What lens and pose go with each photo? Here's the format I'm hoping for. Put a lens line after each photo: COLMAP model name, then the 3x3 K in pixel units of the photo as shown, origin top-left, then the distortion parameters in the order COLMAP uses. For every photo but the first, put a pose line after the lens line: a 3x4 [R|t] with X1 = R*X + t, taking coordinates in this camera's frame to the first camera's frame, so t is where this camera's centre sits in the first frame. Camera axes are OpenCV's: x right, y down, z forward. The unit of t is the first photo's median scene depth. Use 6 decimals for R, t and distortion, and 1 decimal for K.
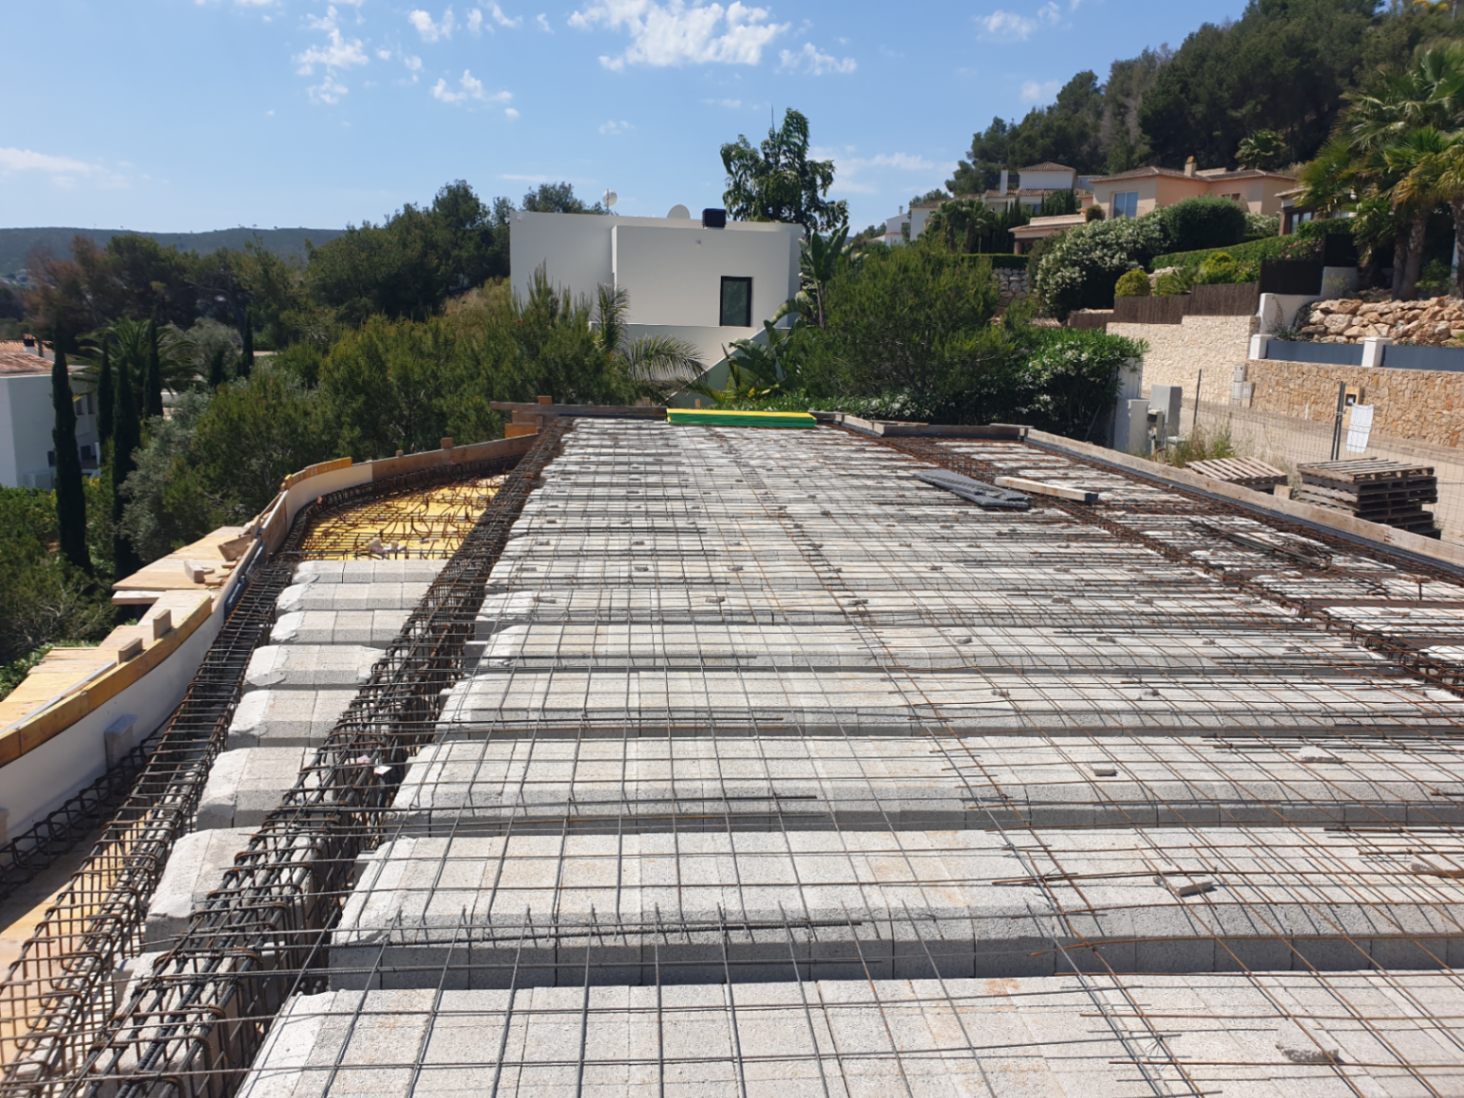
lens RADIAL K [[1141.6, 0, 732.0], [0, 1141.6, 549.0], [0, 0, 1]] dist [0.018934, -0.006816]
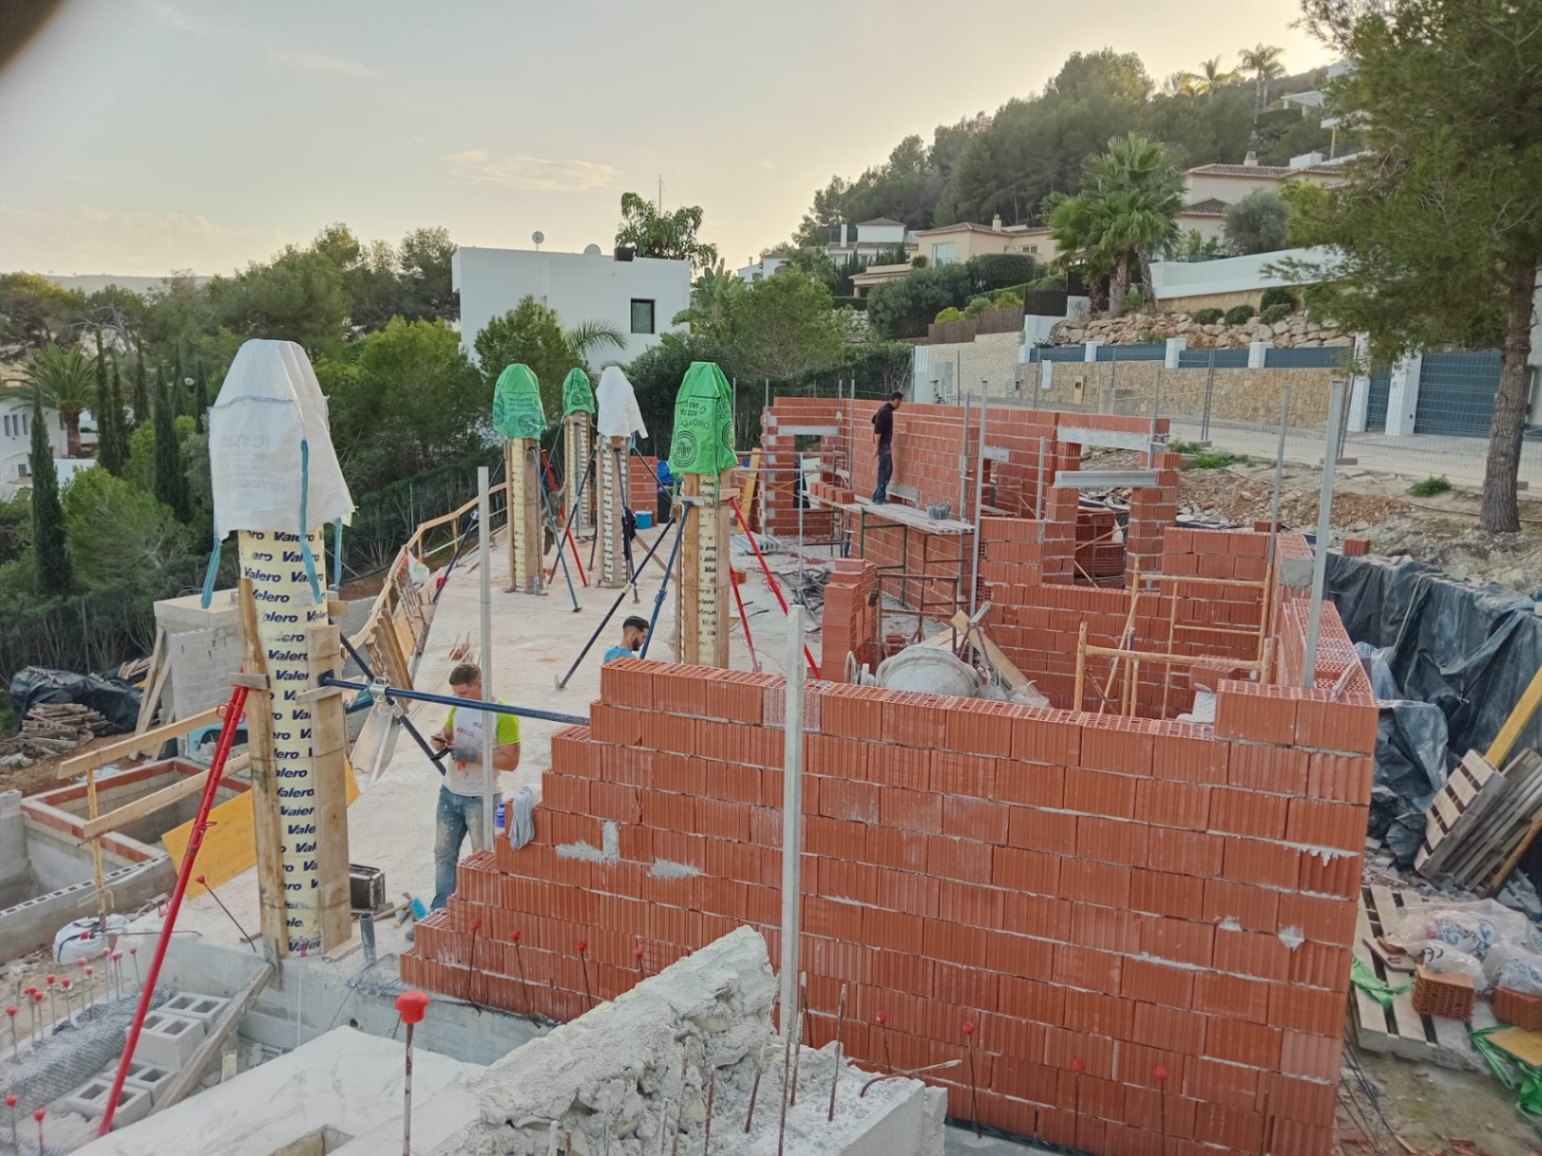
lens RADIAL K [[1132.2, 0, 771.0], [0, 1132.2, 578.0], [0, 0, 1]] dist [0.065264, -0.091583]
pose [[0.987269, -0.031954, 0.155820, -0.019250], [0.034639, 0.999294, -0.014551, 0.032468], [-0.155245, 0.019763, 0.987678, -0.093919]]
